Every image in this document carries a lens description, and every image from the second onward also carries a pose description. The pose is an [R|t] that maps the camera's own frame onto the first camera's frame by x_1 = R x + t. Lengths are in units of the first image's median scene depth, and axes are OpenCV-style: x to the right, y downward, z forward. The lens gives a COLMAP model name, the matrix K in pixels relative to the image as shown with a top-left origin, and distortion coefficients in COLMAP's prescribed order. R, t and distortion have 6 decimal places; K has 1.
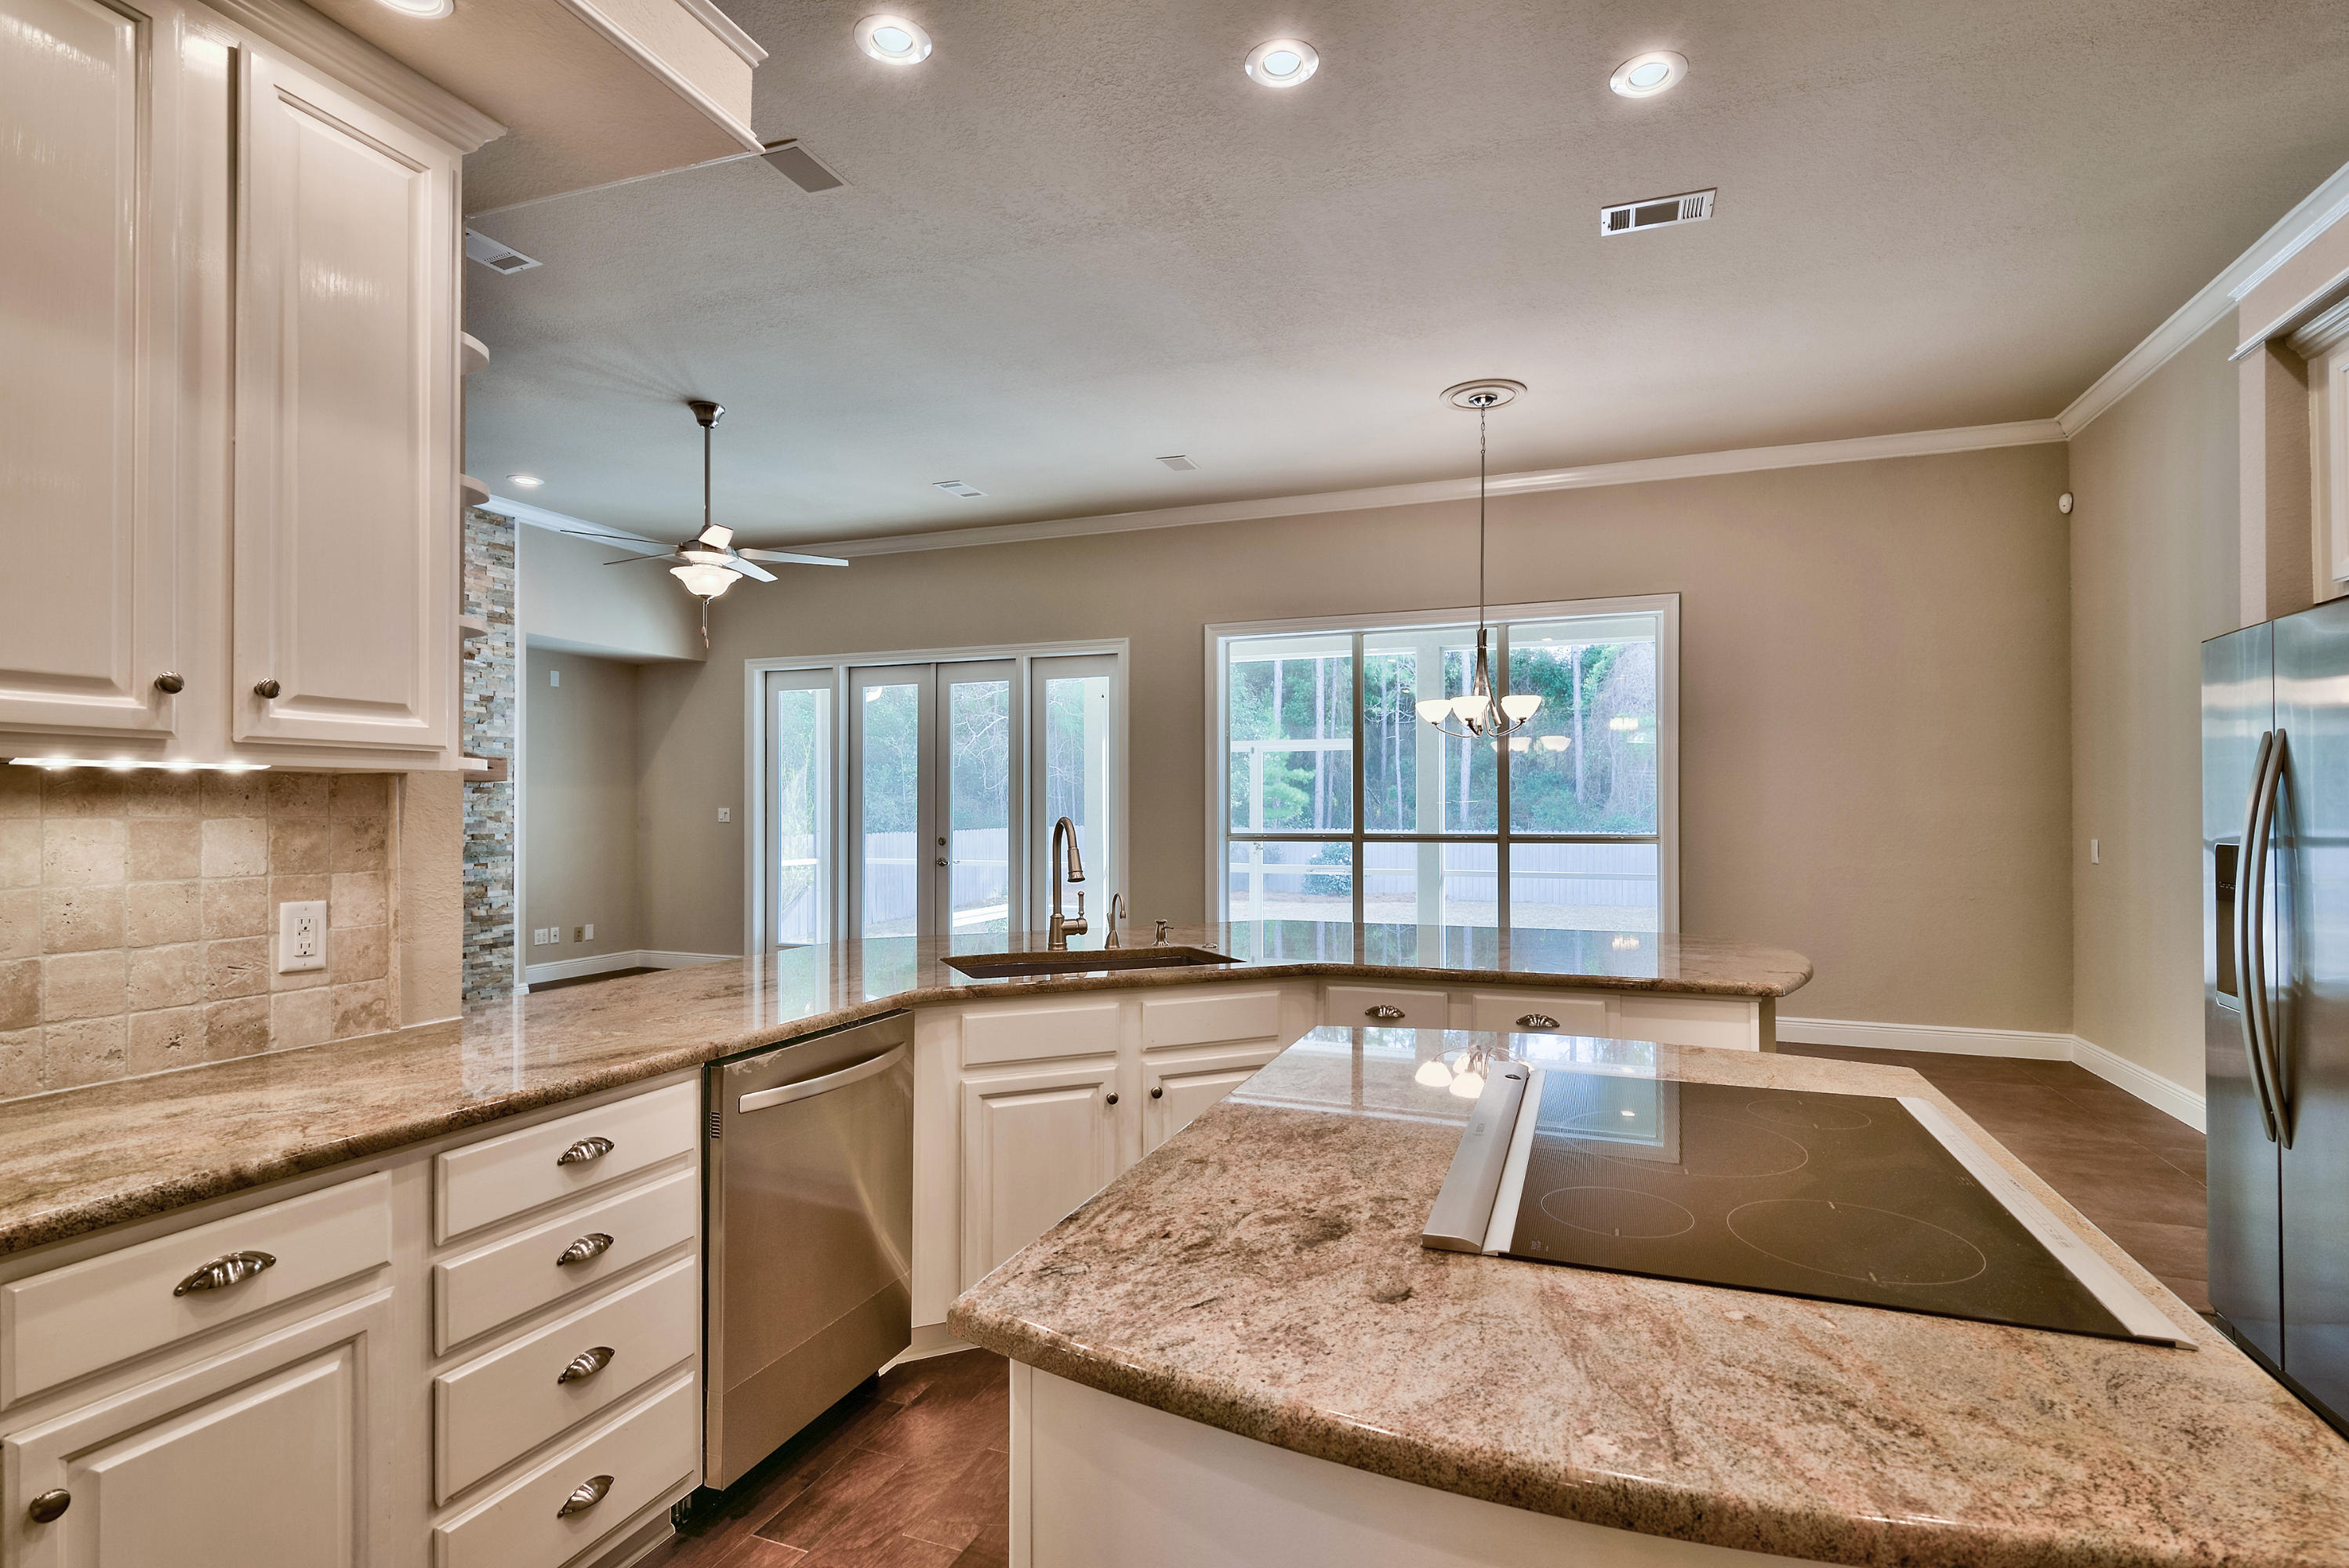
lens RADIAL K [[1145.8, 0, 1169.6], [0, 1145.8, 804.2], [0, 0, 1]] dist [-0.002601, -0.000705]
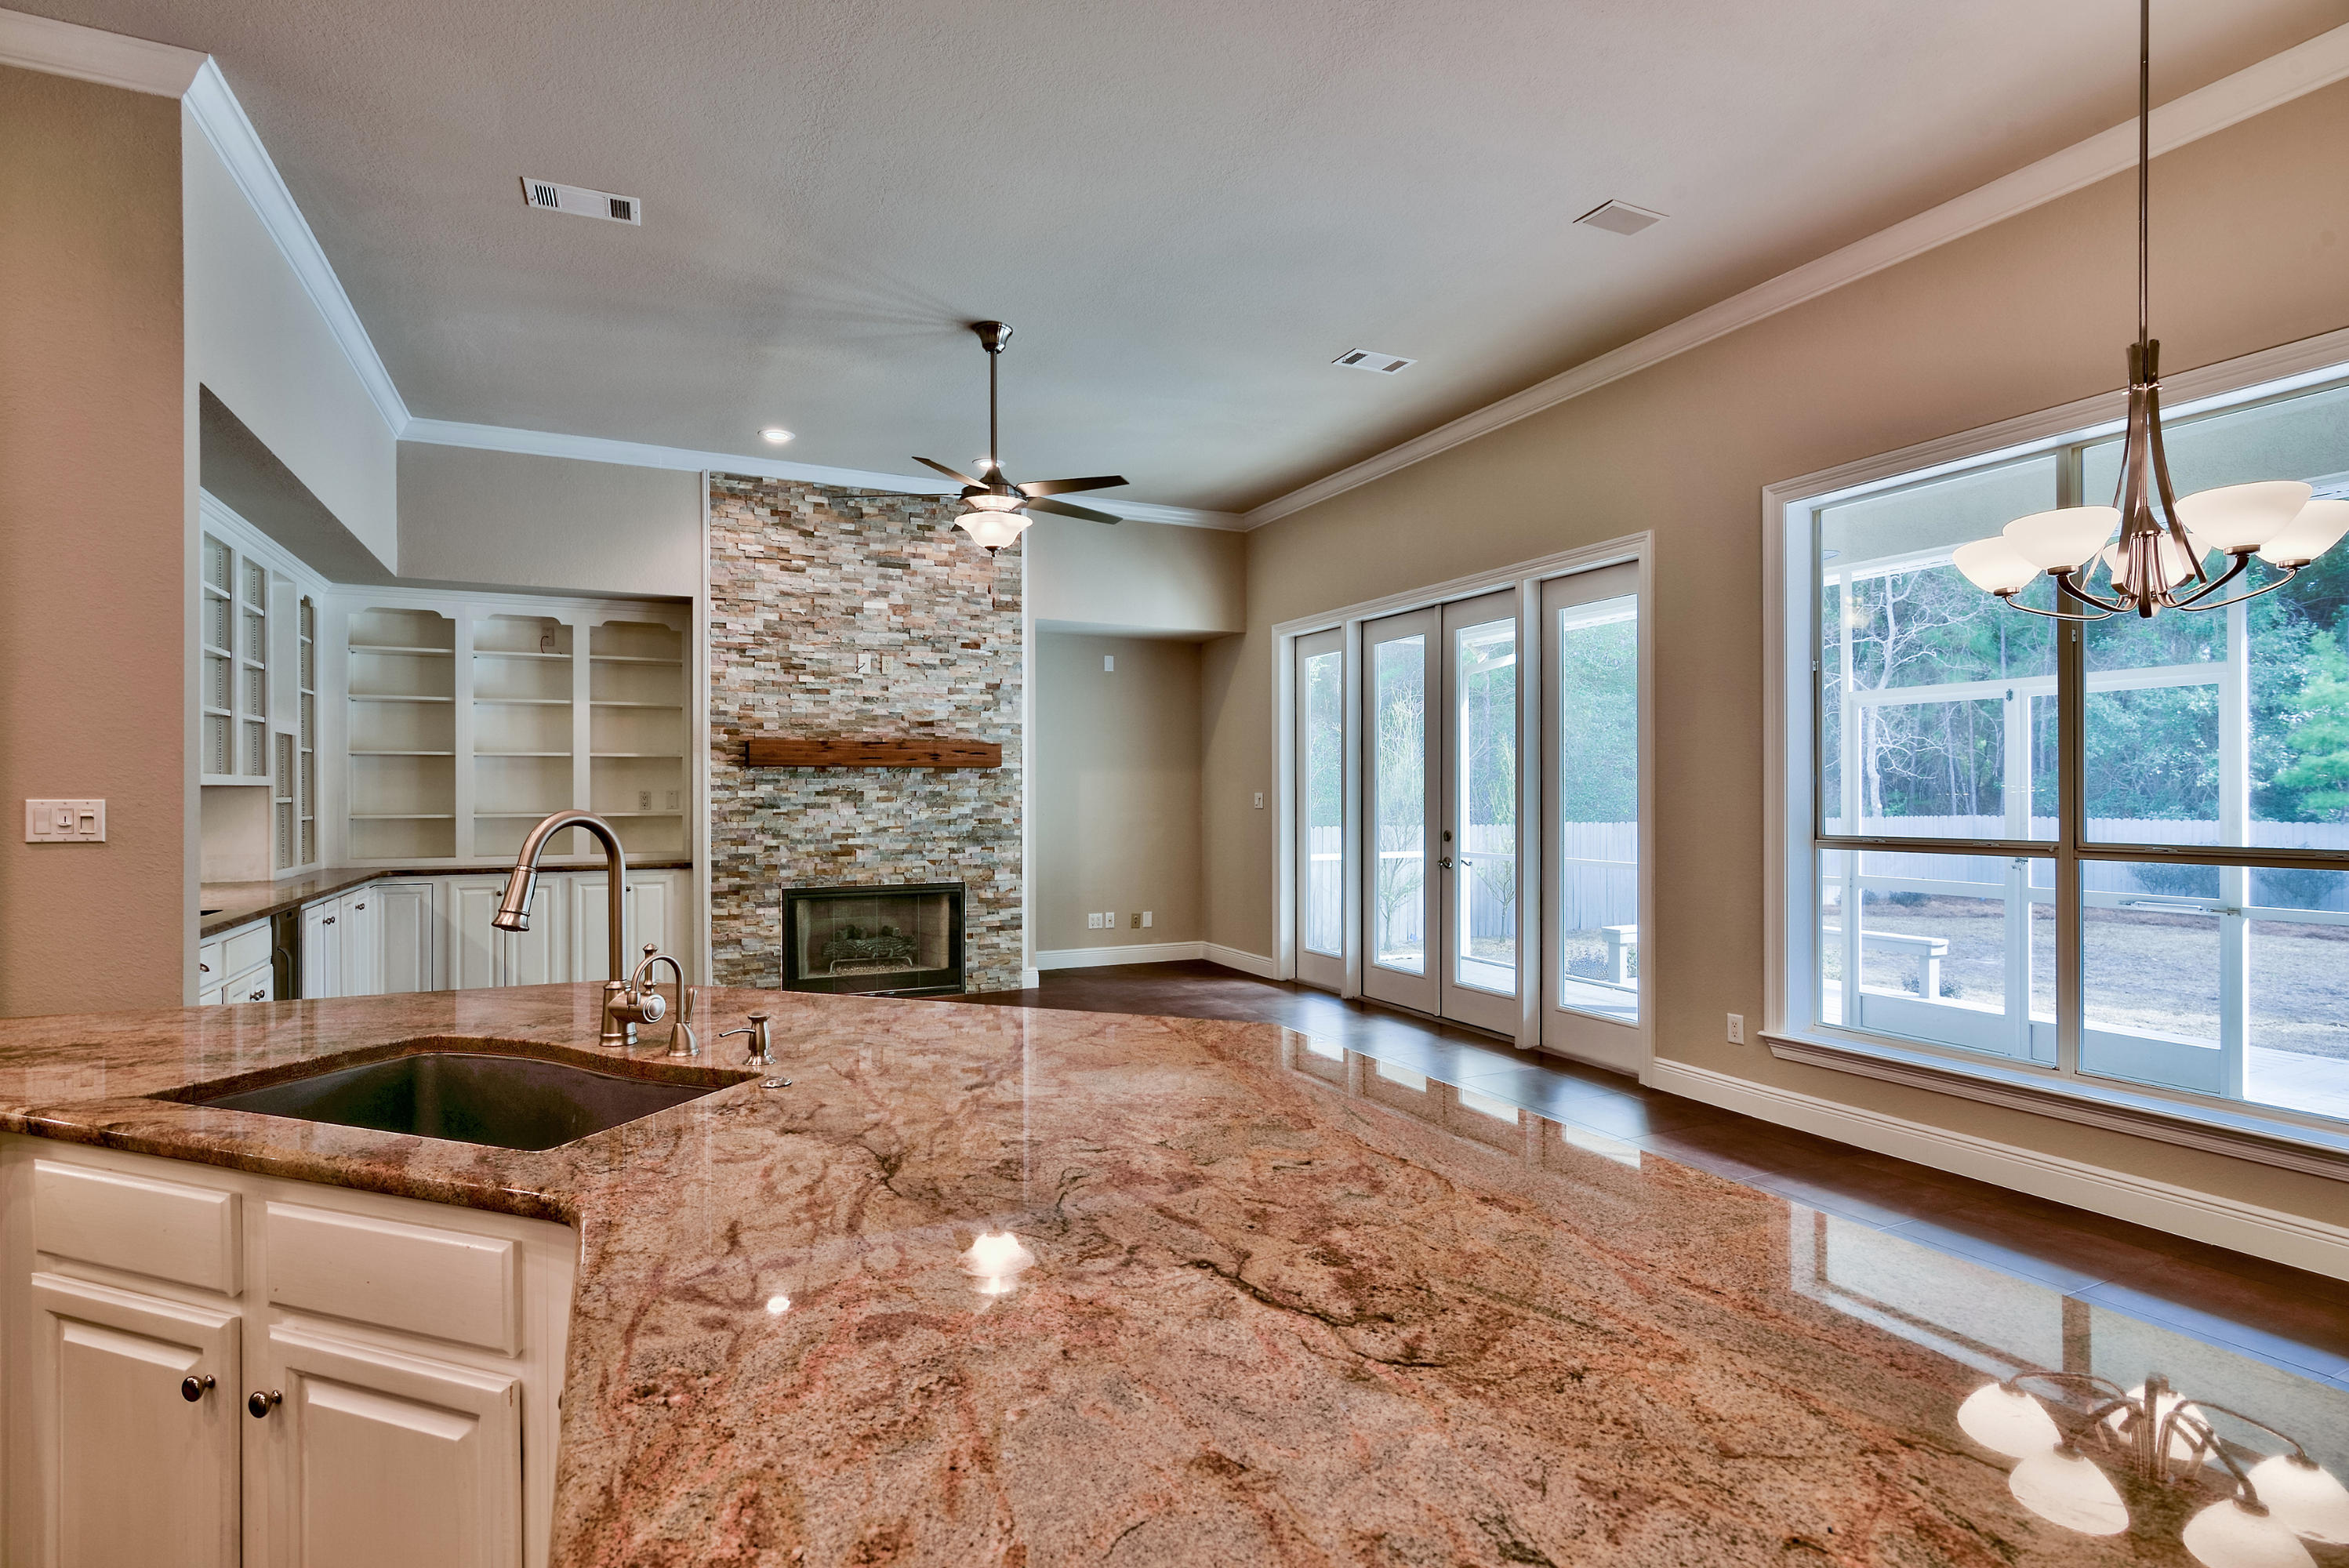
lens RADIAL K [[1145.8, 0, 1180.4], [0, 1145.8, 782.0], [0, 0, 1]] dist [-0.002601, -0.000705]
pose [[0.727644, -0.009078, -0.685895, 0.230865], [0.003953, 0.999951, -0.009041, 0.003502], [0.685943, 0.003867, 0.727645, 0.373265]]
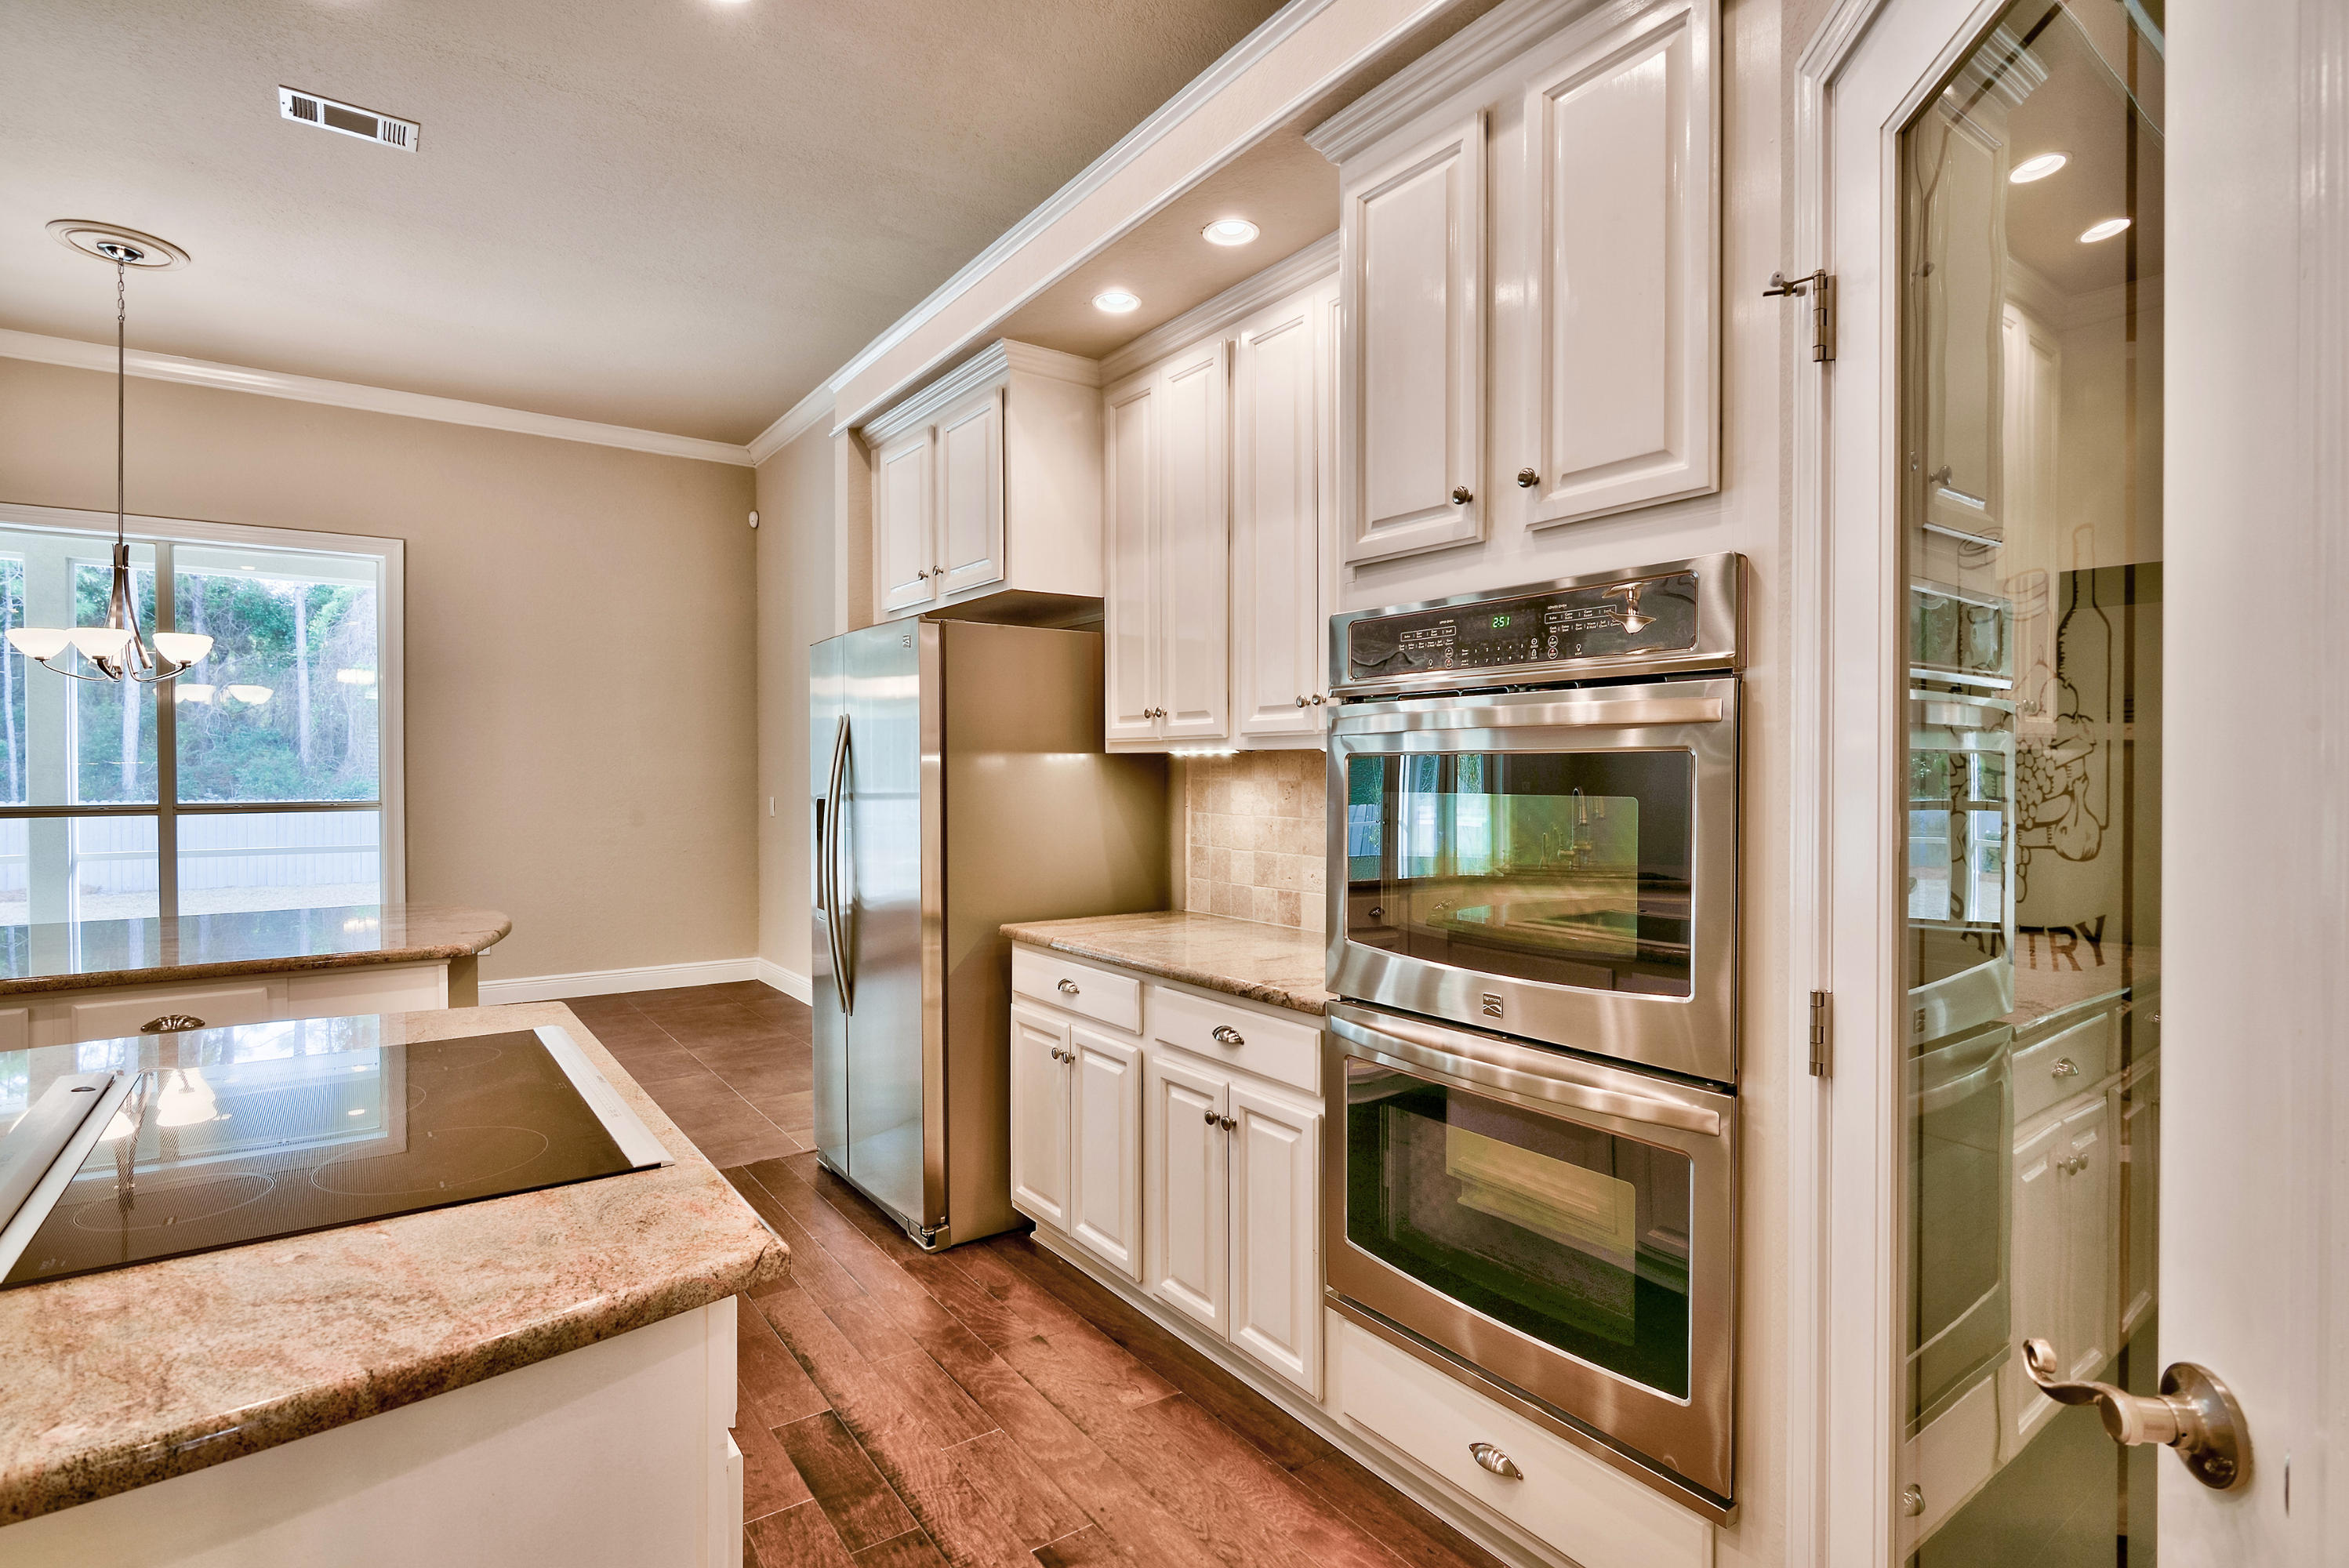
lens RADIAL K [[1145.8, 0, 1160.2], [0, 1145.8, 787.4], [0, 0, 1]] dist [-0.002601, -0.000705]
pose [[0.552703, -0.010876, 0.833307, 0.010016], [-0.003212, 0.999880, 0.015181, 0.000267], [-0.833372, -0.011067, 0.552601, -0.030434]]
